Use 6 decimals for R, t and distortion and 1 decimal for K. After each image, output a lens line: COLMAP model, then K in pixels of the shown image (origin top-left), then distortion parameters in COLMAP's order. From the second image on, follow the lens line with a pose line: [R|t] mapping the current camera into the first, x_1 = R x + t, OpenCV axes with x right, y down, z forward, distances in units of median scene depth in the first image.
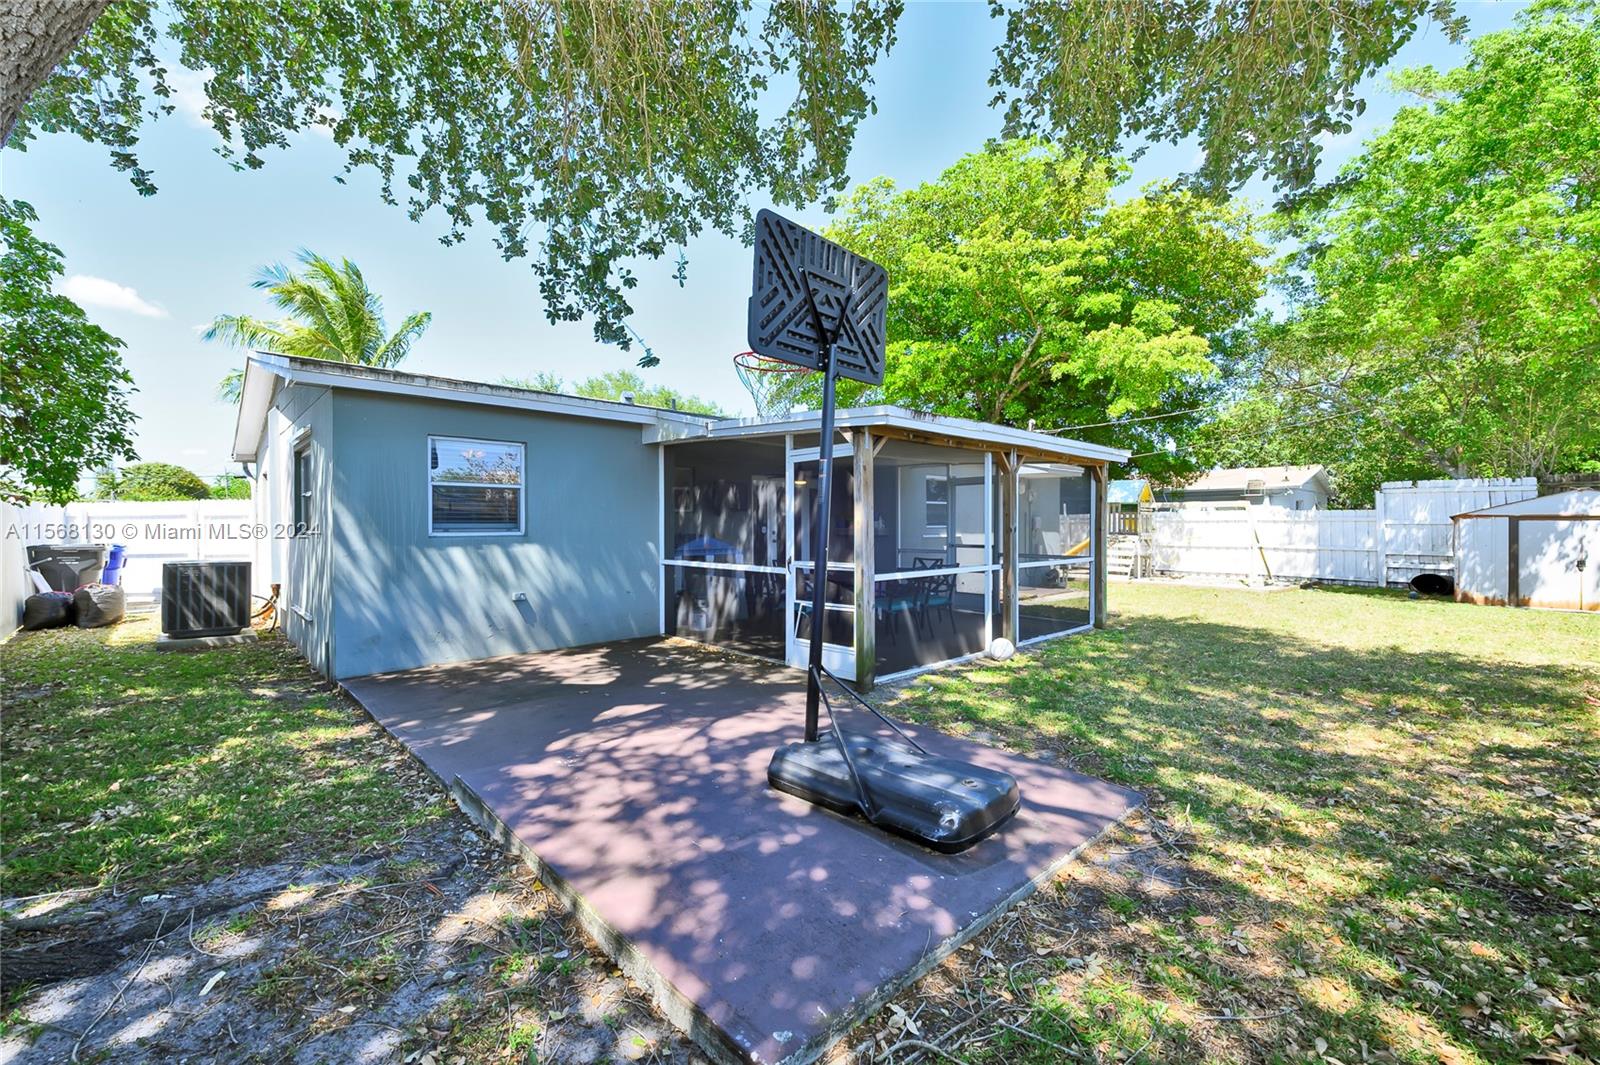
lens RADIAL K [[643.0, 0, 795.7], [0, 643.0, 526.4], [0, 0, 1]] dist [-0.002175, -0.000232]
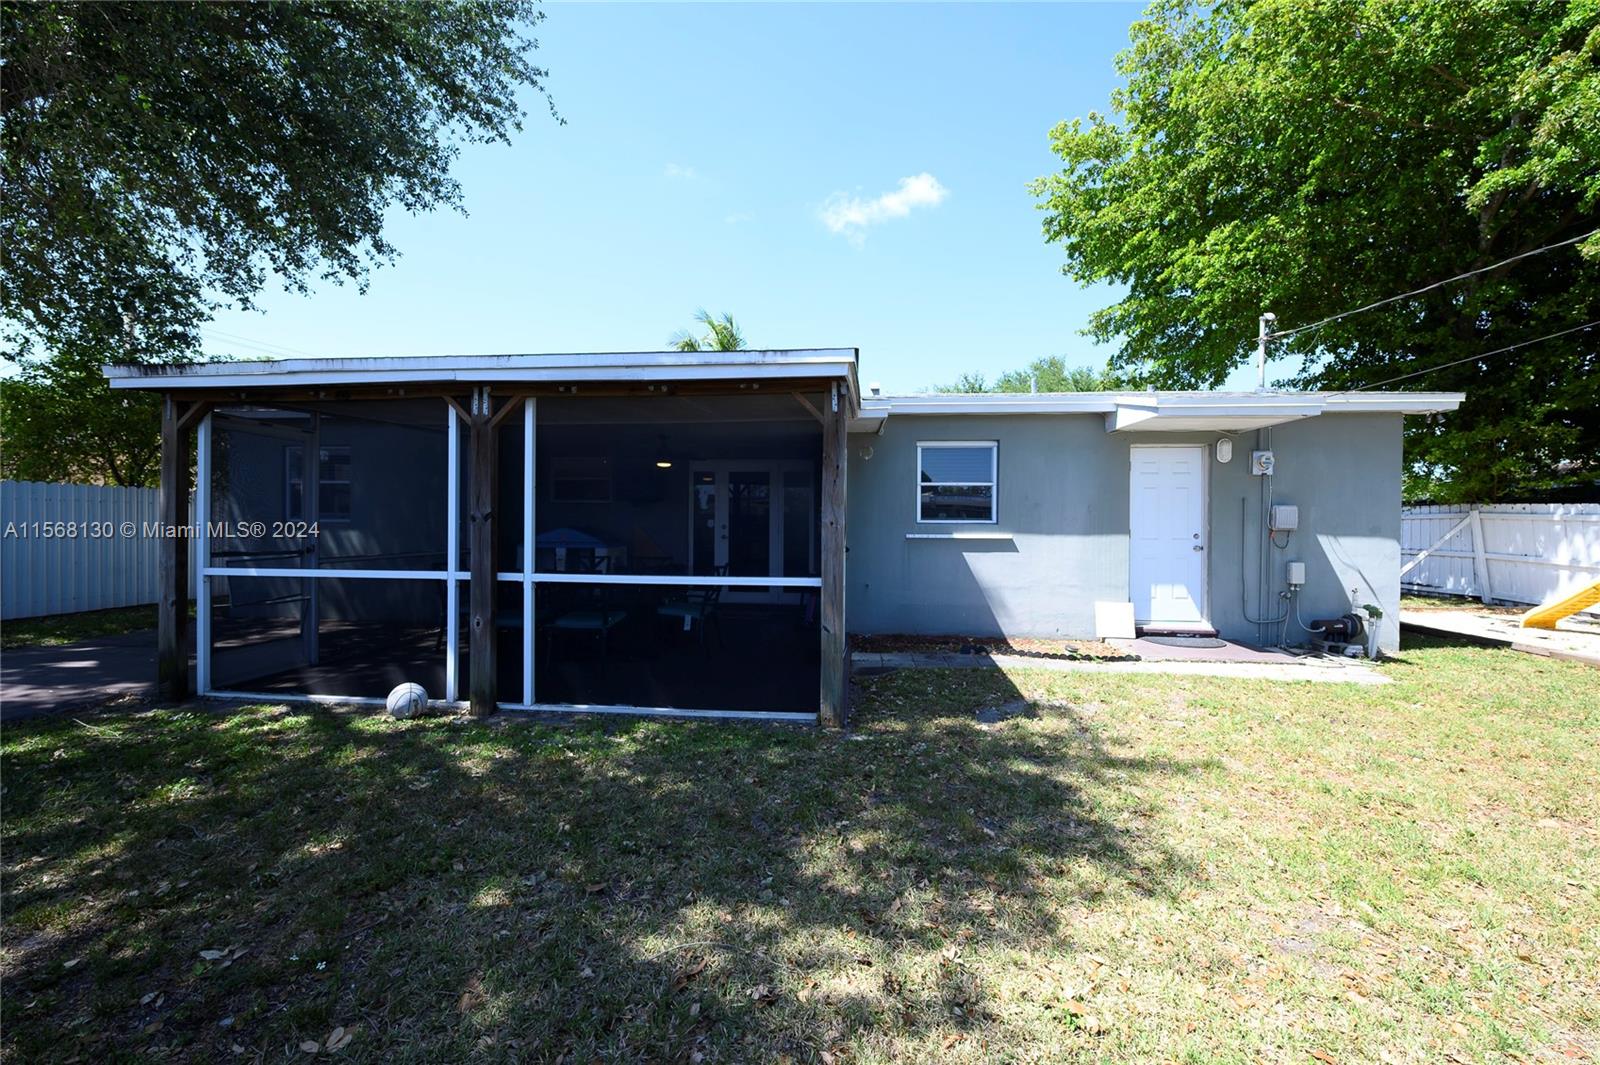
lens RADIAL K [[642.1, 0, 805.7], [0, 642.1, 525.3], [0, 0, 1]] dist [-0.000178, -0.000062]
pose [[0.683689, 0.007435, -0.729736, 0.455800], [-0.010954, 0.999940, -0.000074, 0.004428], [0.729692, 0.008044, 0.683729, 0.357745]]
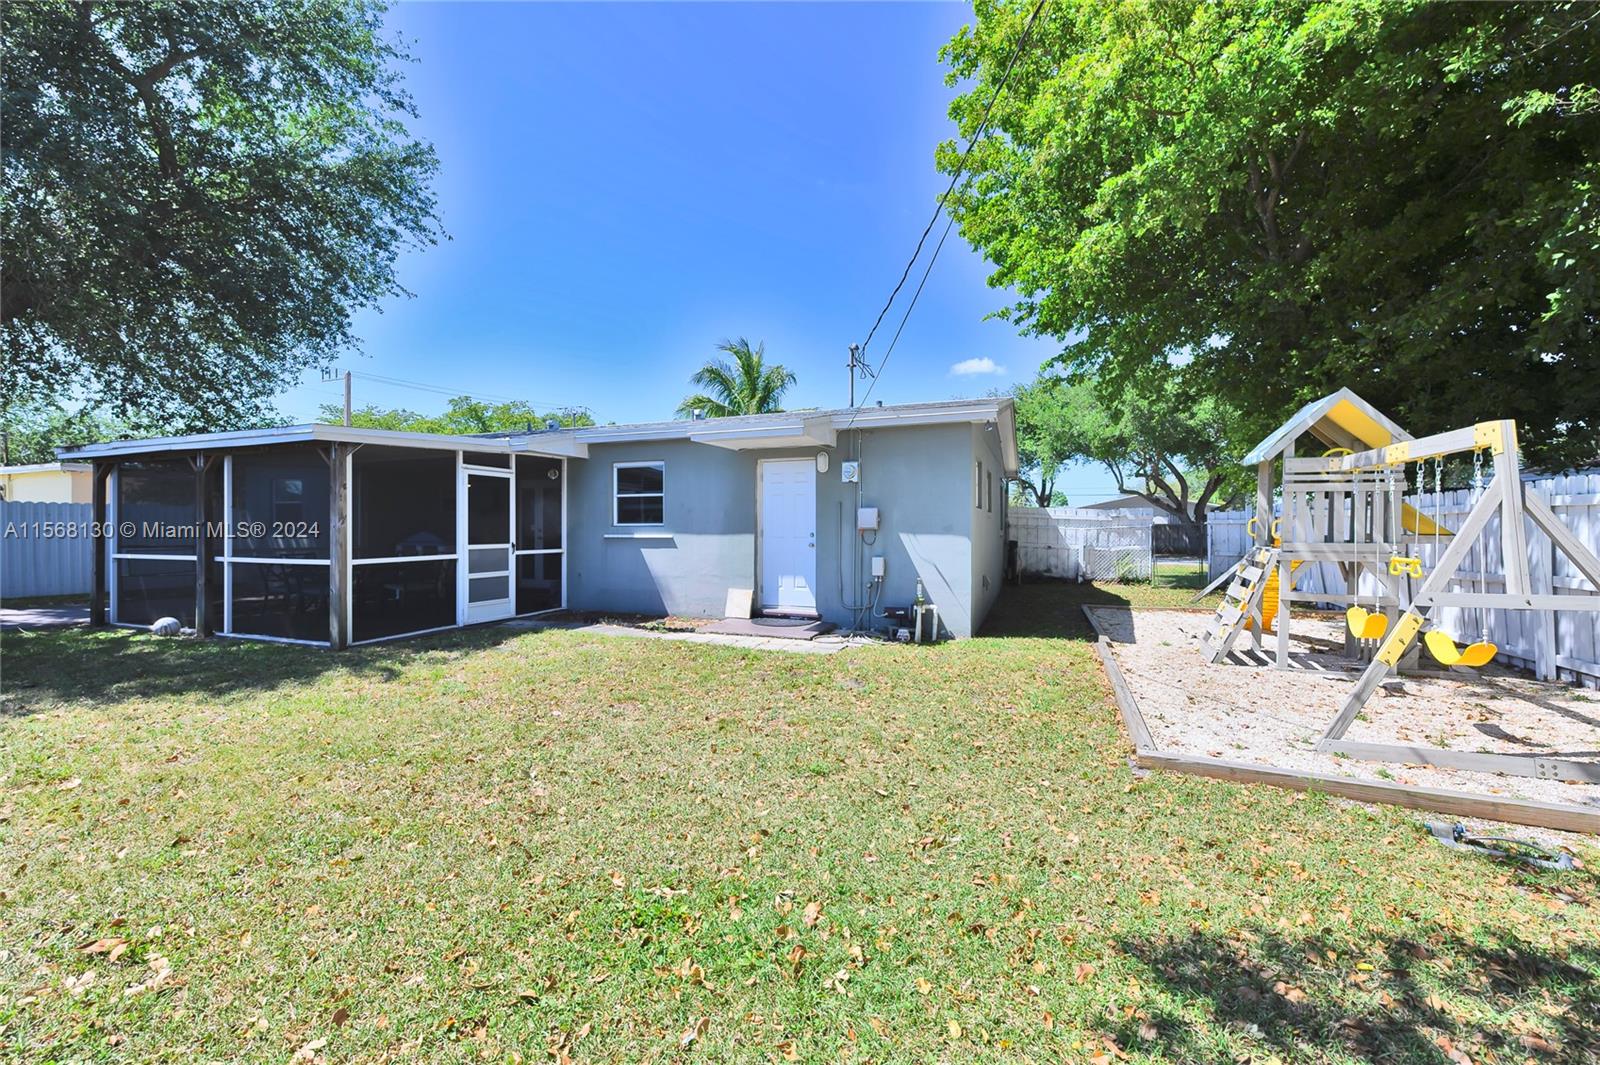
lens RADIAL K [[634.2, 0, 797.4], [0, 634.2, 521.4], [0, 0, 1]] dist [0.008207, 0.000127]
pose [[0.449847, -0.007212, -0.893077, 0.809657], [-0.003460, 0.999946, -0.009818, 0.002997], [0.893099, 0.007507, 0.449798, 0.641109]]
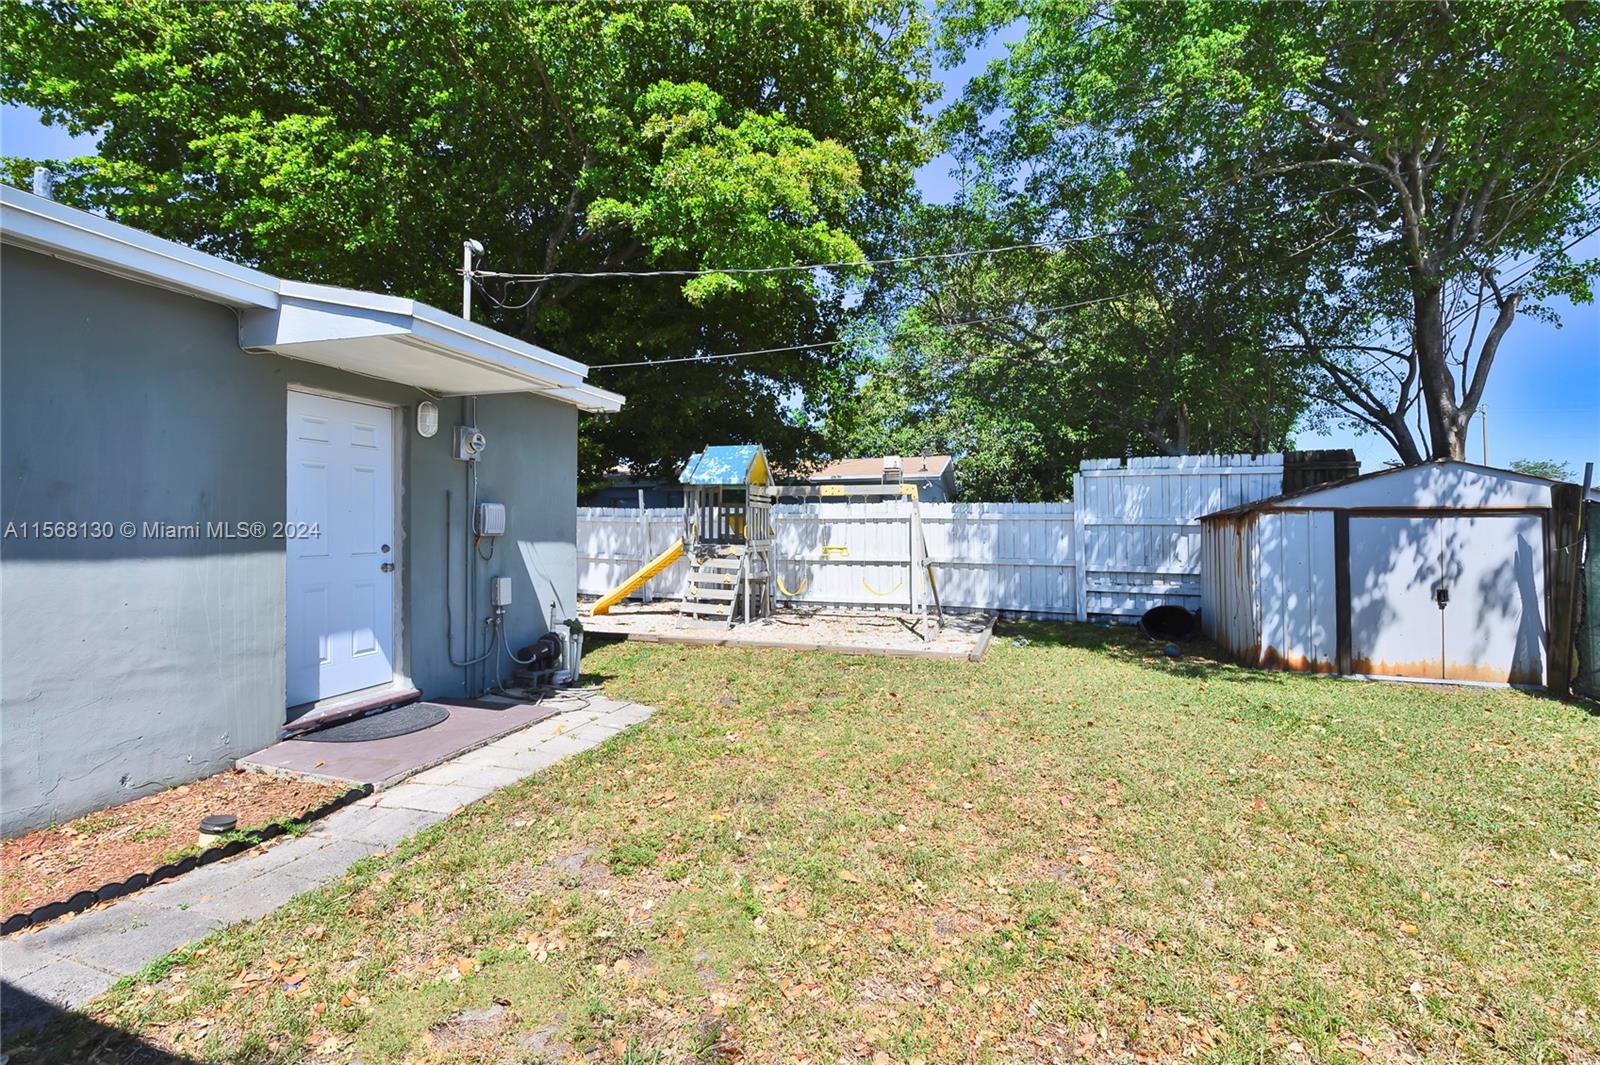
lens RADIAL K [[669.2, 0, 801.1], [0, 669.2, 521.0], [0, 0, 1]] dist [-0.003356, -0.000154]
pose [[0.861475, 0.004699, 0.507778, 0.310680], [0.000943, 0.999941, -0.010853, -0.000011], [-0.507799, 0.009829, 0.861419, 0.530397]]
